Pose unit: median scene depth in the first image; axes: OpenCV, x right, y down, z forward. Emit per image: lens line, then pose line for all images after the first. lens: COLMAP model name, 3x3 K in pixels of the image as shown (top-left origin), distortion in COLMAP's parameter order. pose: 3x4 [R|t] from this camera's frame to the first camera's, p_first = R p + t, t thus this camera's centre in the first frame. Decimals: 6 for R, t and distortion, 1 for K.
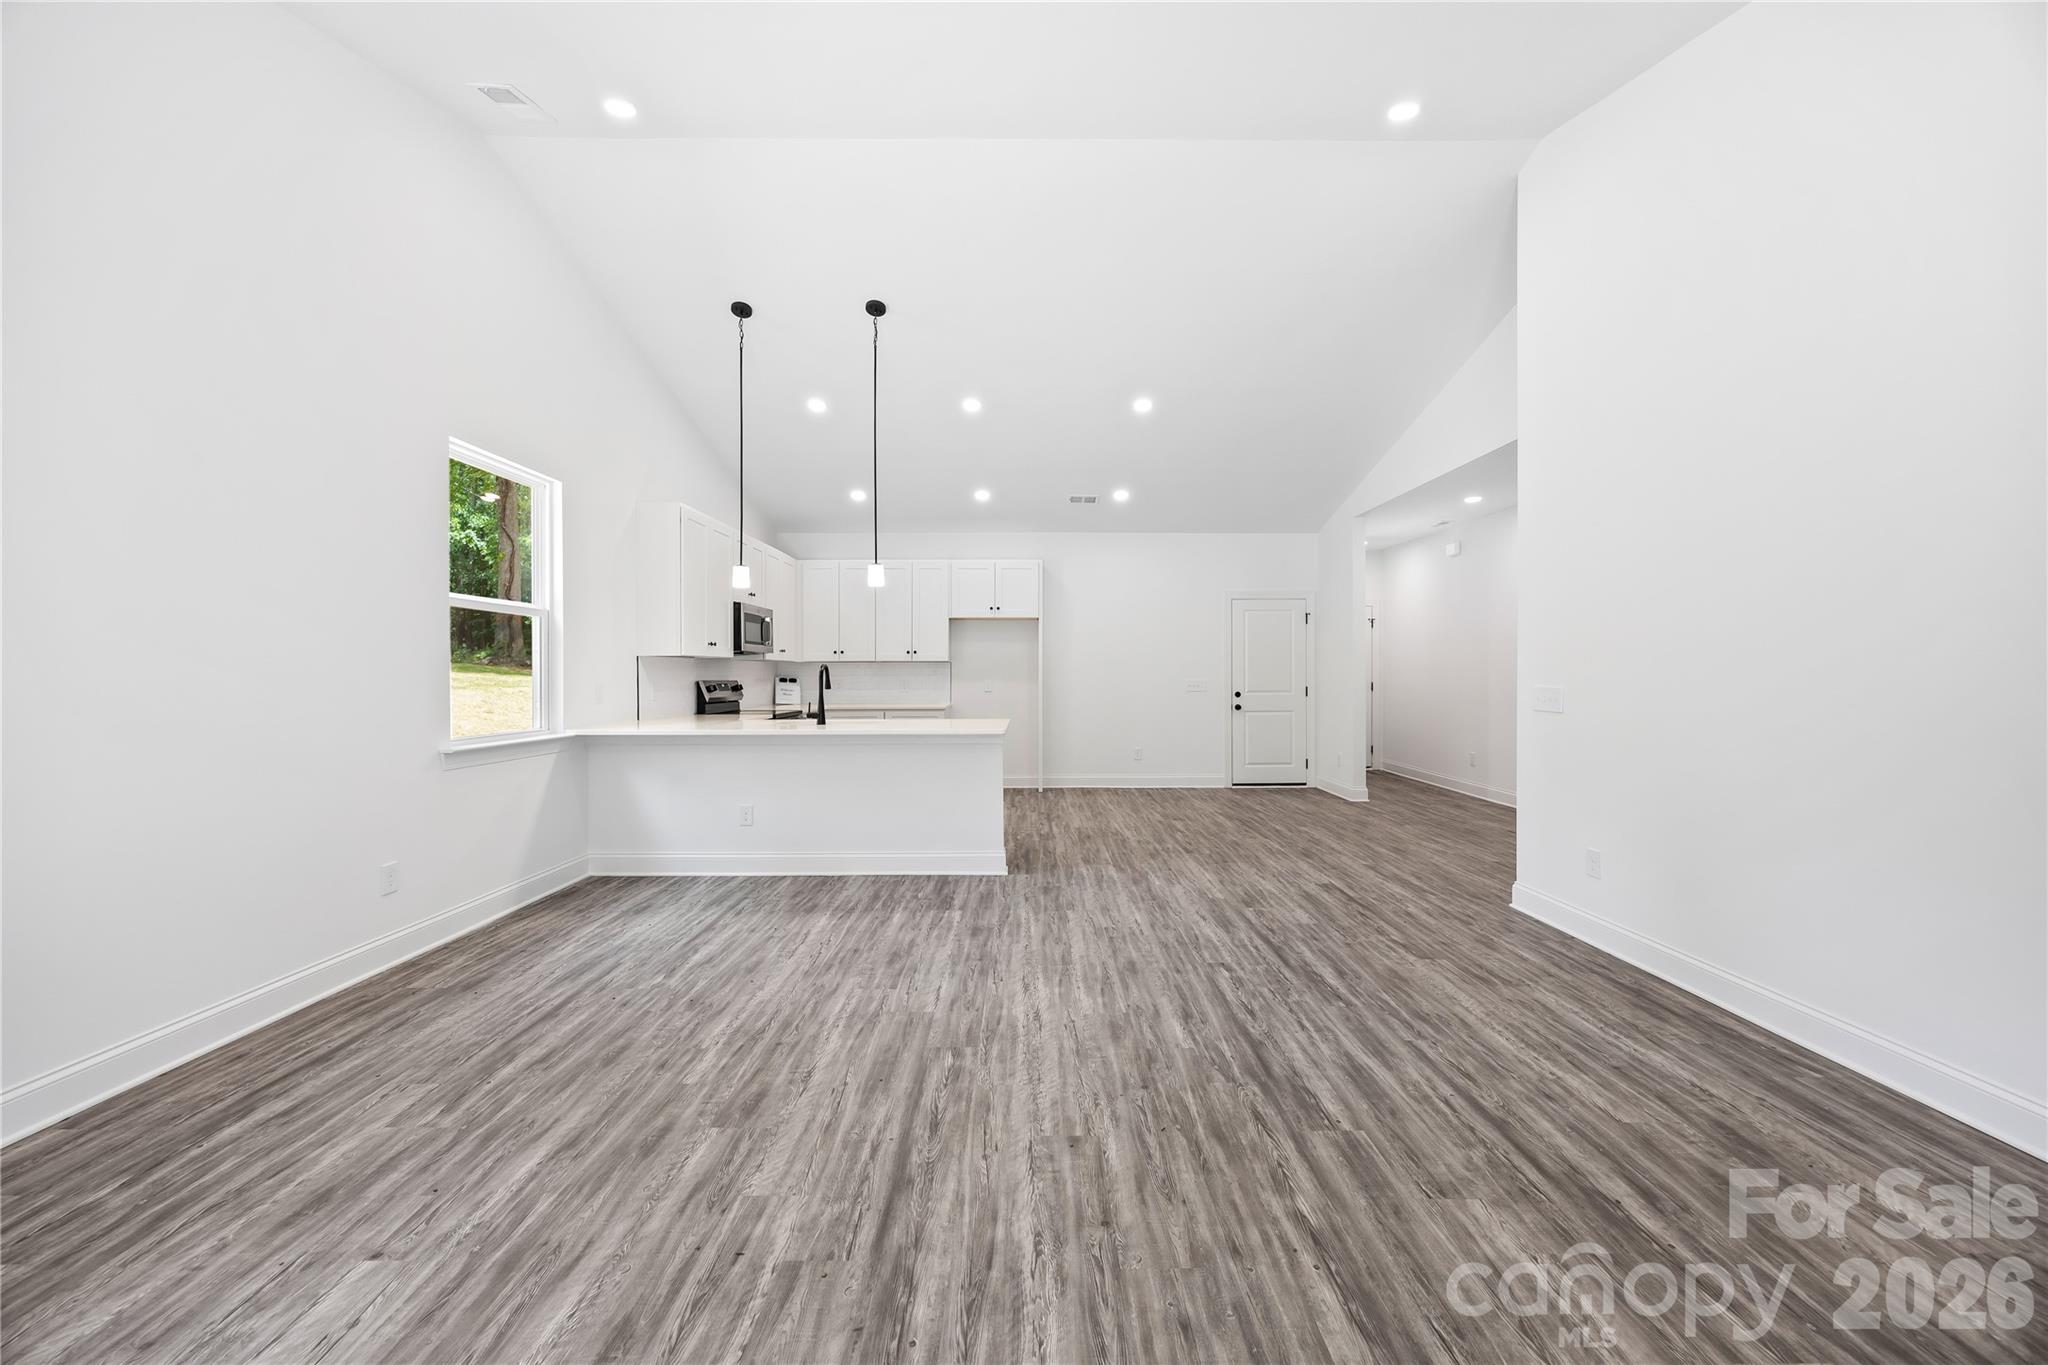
lens RADIAL K [[778.5, 0, 1025.2], [0, 778.5, 675.6], [0, 0, 1]] dist [-0.001618, 0.000230]
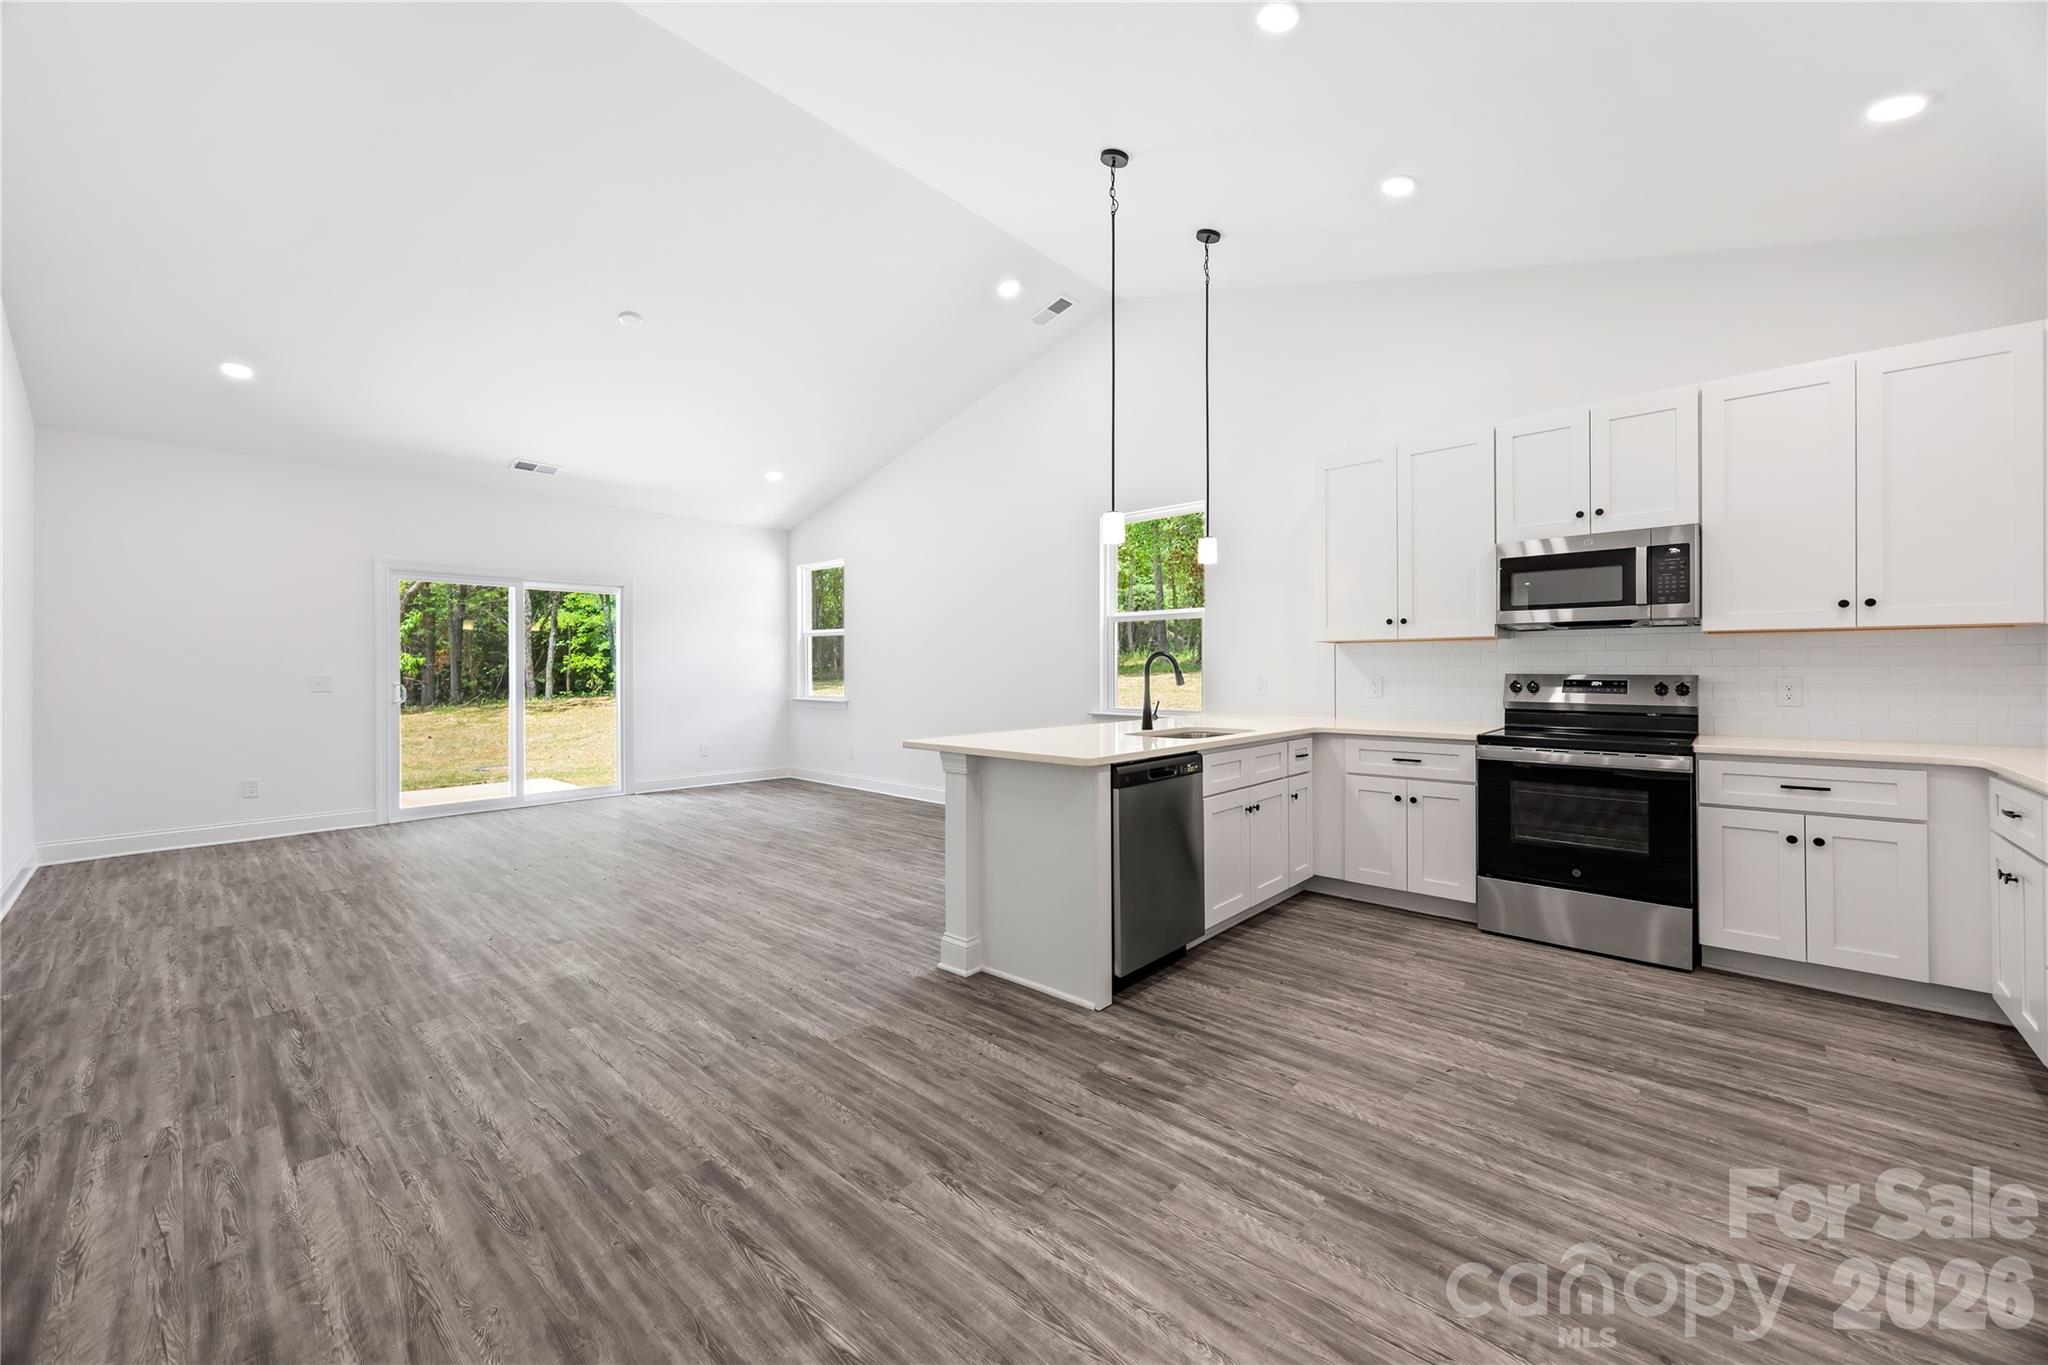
lens RADIAL K [[774.6, 0, 1030.9], [0, 774.6, 667.4], [0, 0, 1]] dist [-0.003353, 0.000052]
pose [[-0.666397, 0.004292, -0.745585, 0.760133], [0.004434, 0.999989, 0.001793, -0.003467], [0.745584, -0.002112, -0.666408, 2.732136]]
